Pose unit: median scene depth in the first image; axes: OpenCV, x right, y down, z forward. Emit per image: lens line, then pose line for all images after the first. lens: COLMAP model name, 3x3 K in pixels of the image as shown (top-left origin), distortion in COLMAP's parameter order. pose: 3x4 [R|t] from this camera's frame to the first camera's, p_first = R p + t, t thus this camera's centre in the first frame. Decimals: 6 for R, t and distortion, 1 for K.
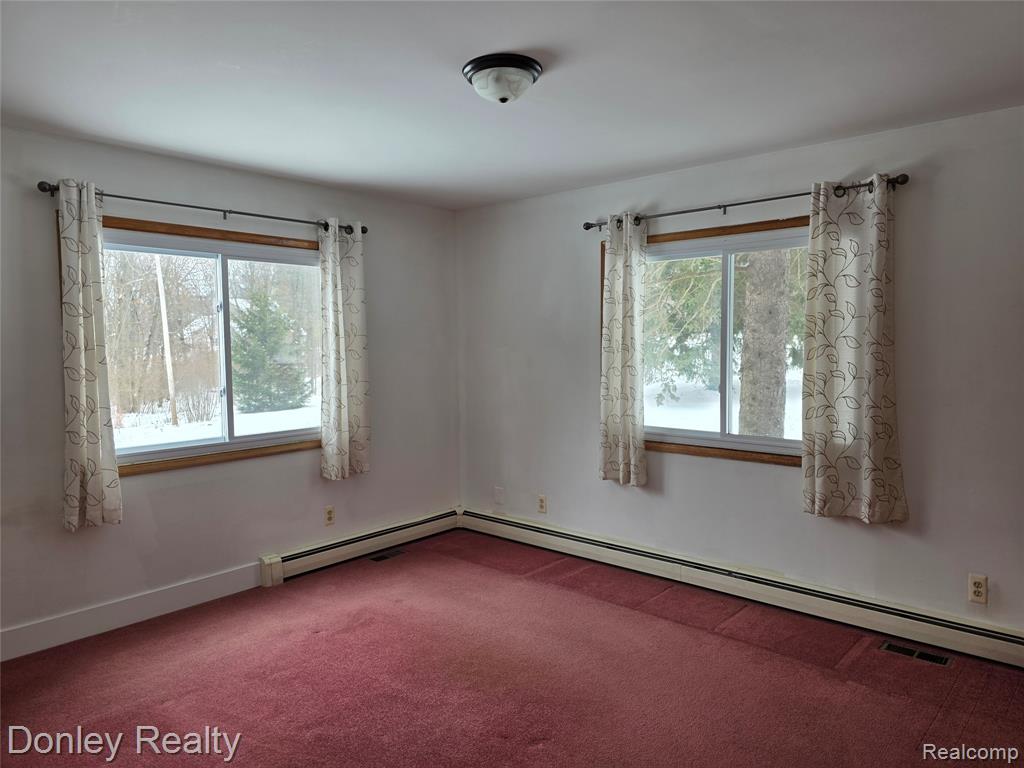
lens RADIAL K [[689.4, 0, 522.2], [0, 689.4, 385.8], [0, 0, 1]] dist [0.055118, -0.043981]
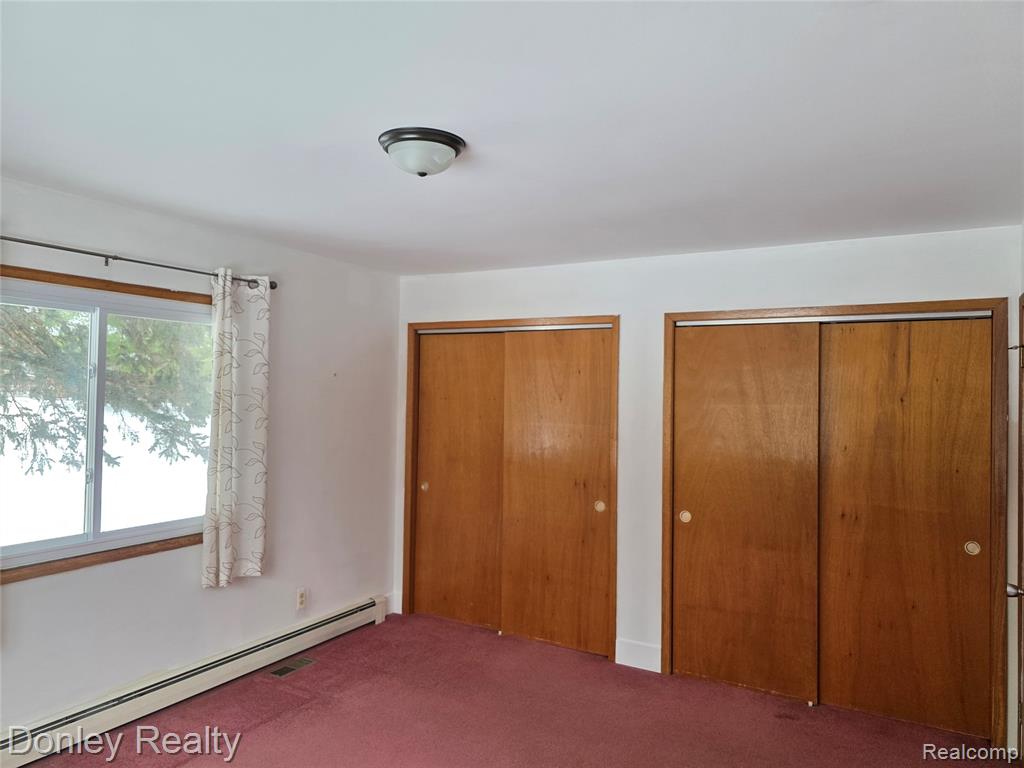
lens RADIAL K [[689.4, 0, 522.2], [0, 689.4, 385.8], [0, 0, 1]] dist [0.055118, -0.043981]
pose [[-0.189069, 0.012703, 0.981882, -0.711177], [0.046521, 0.998909, -0.003965, -0.089942], [-0.980861, 0.044928, -0.189454, 0.781953]]
